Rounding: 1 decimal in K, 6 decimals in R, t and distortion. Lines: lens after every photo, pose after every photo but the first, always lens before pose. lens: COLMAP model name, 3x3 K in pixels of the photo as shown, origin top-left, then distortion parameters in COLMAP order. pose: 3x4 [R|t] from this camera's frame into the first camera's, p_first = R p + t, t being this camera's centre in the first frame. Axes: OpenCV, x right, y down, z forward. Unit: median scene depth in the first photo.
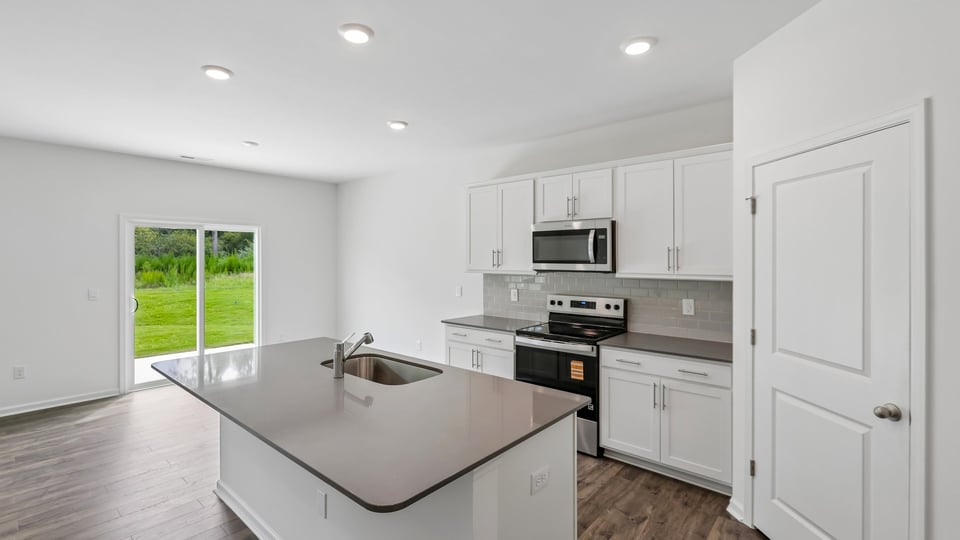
lens RADIAL K [[429.5, 0, 481.7], [0, 429.5, 264.3], [0, 0, 1]] dist [-0.004609, 0.002234]
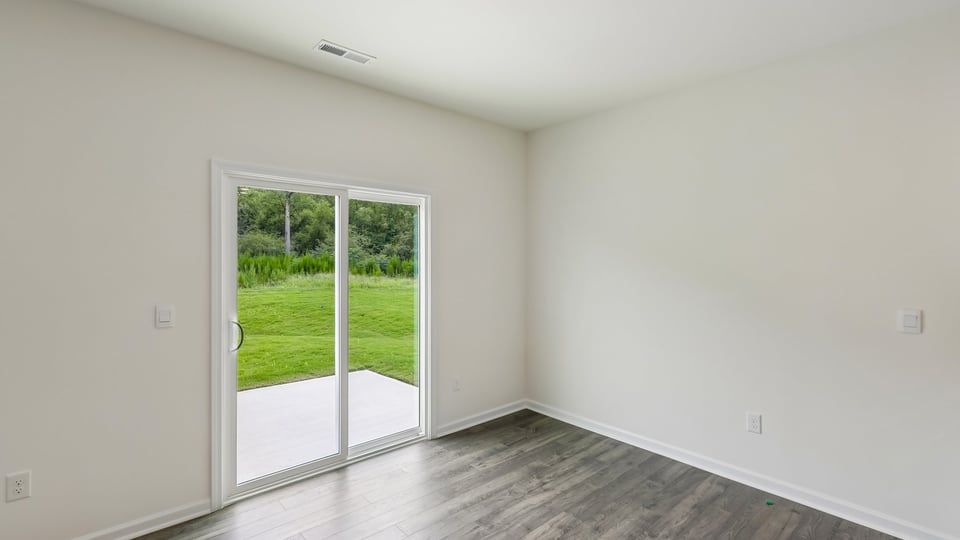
lens RADIAL K [[429.5, 0, 477.2], [0, 429.5, 266.5], [0, 0, 1]] dist [-0.004609, 0.002234]
pose [[0.991750, 0.004736, -0.128102, -0.103979], [-0.004535, 0.999988, 0.001854, 0.002045], [0.128109, -0.001257, 0.991759, 0.119253]]
